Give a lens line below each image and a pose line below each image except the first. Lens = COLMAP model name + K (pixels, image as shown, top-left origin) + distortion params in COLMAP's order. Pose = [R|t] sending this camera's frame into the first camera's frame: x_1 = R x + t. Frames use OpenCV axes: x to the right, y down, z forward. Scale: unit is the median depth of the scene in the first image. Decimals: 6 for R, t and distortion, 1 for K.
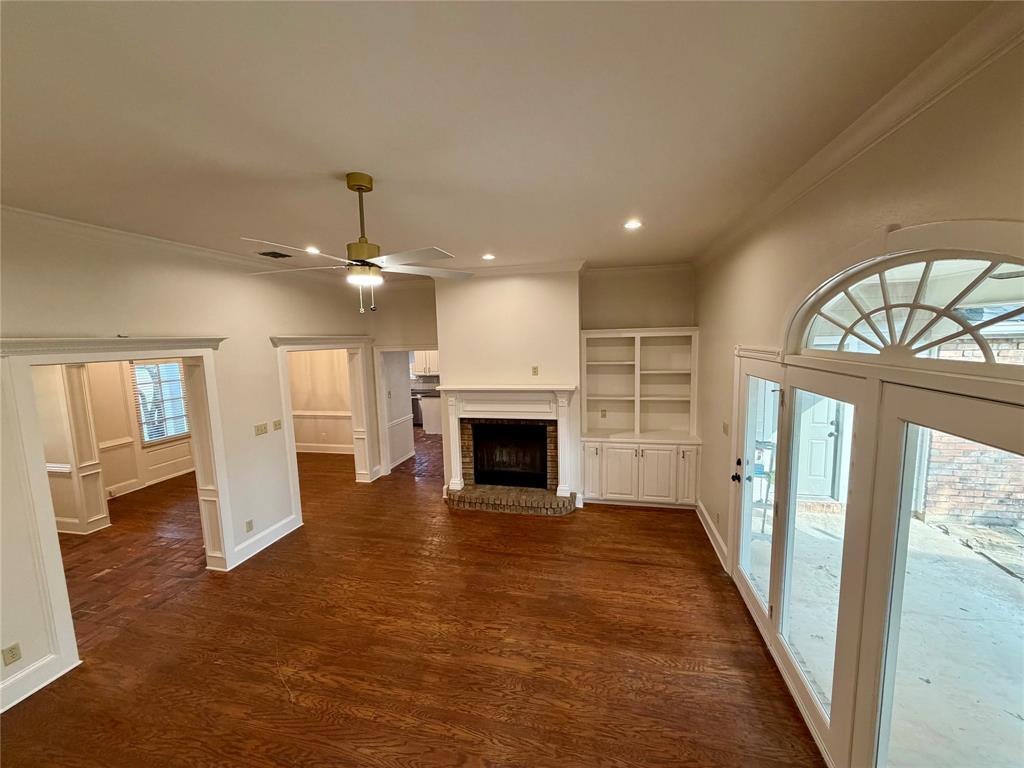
lens RADIAL K [[408.5, 0, 512.4], [0, 408.5, 384.8], [0, 0, 1]] dist [0.000049, -0.000074]
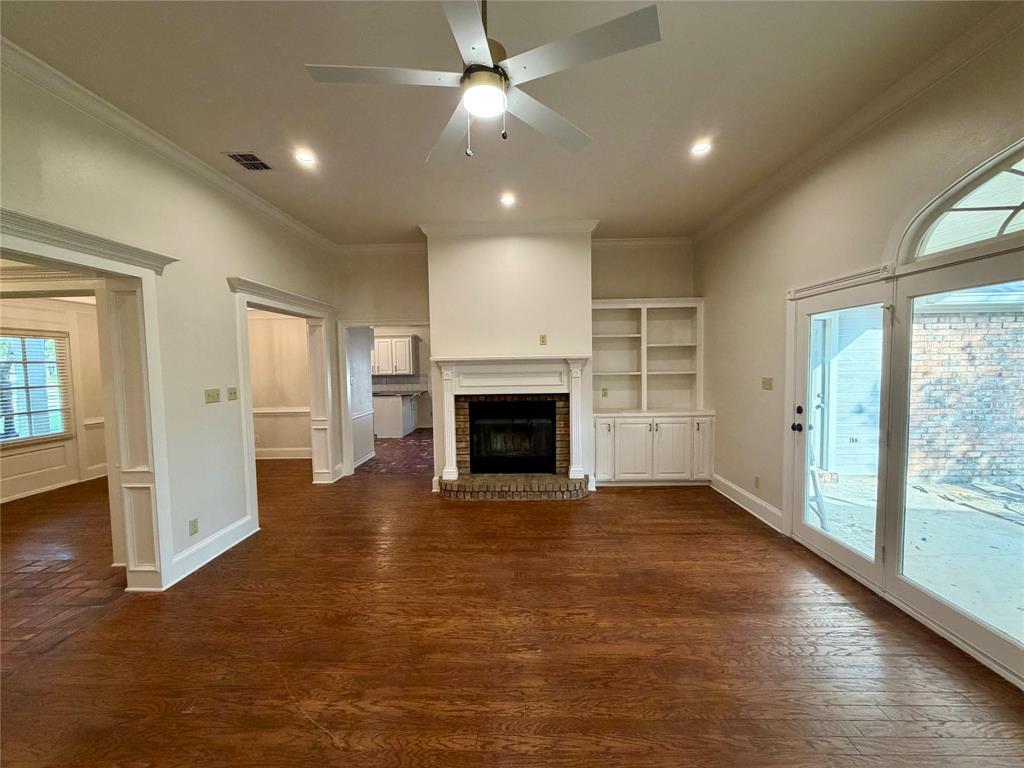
lens RADIAL K [[408.5, 0, 512.4], [0, 408.5, 384.8], [0, 0, 1]] dist [0.000049, -0.000074]
pose [[0.979282, -0.001225, 0.202498, -0.201320], [0.014497, 0.997840, -0.064072, 0.125964], [-0.201982, 0.065680, 0.977184, 0.139850]]
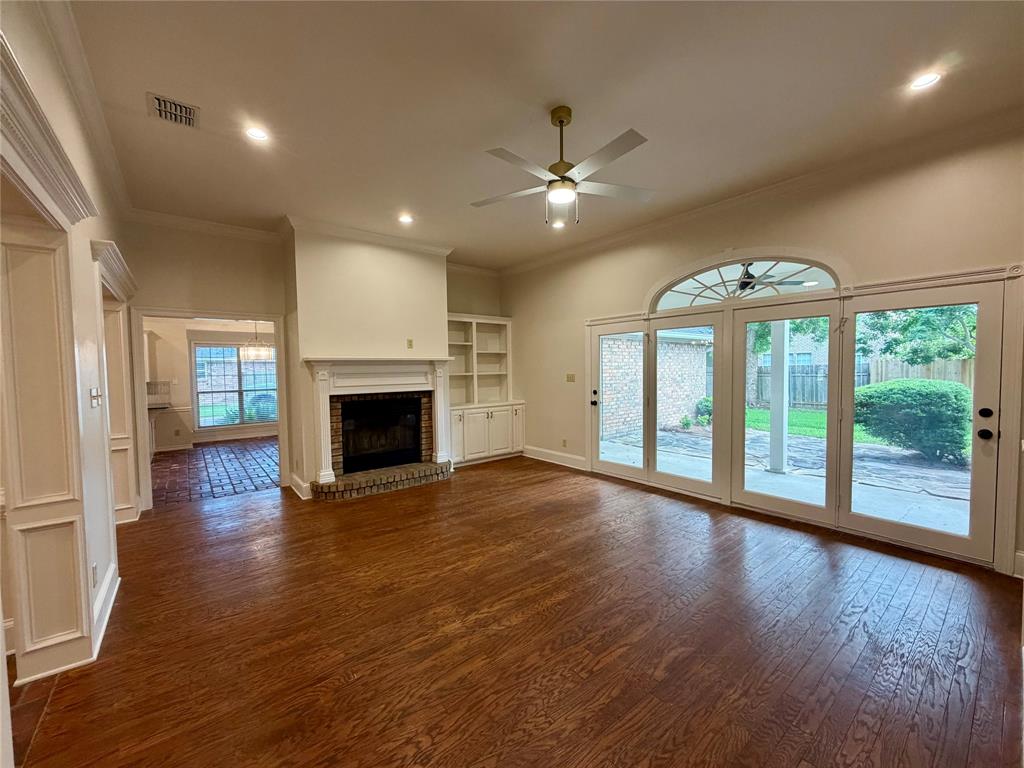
lens RADIAL K [[408.5, 0, 512.4], [0, 408.5, 384.8], [0, 0, 1]] dist [0.000049, -0.000074]
pose [[0.615872, -0.014396, 0.787715, -0.610137], [0.089080, 0.994694, -0.051468, 0.147354], [-0.782794, 0.101867, 0.613886, 0.192277]]
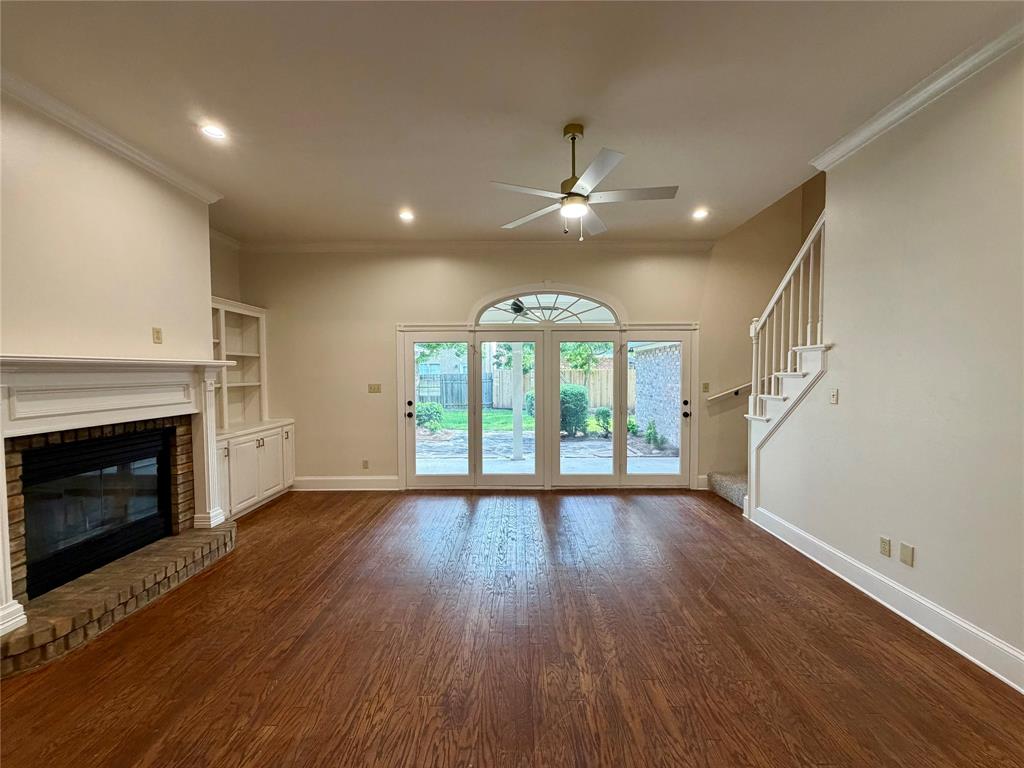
lens RADIAL K [[408.5, 0, 512.4], [0, 408.5, 384.8], [0, 0, 1]] dist [0.000049, -0.000074]
pose [[-0.221833, -0.003660, 0.975078, -0.659440], [0.125159, 0.991614, 0.032196, 0.084486], [-0.967019, 0.129182, -0.219514, 0.661554]]
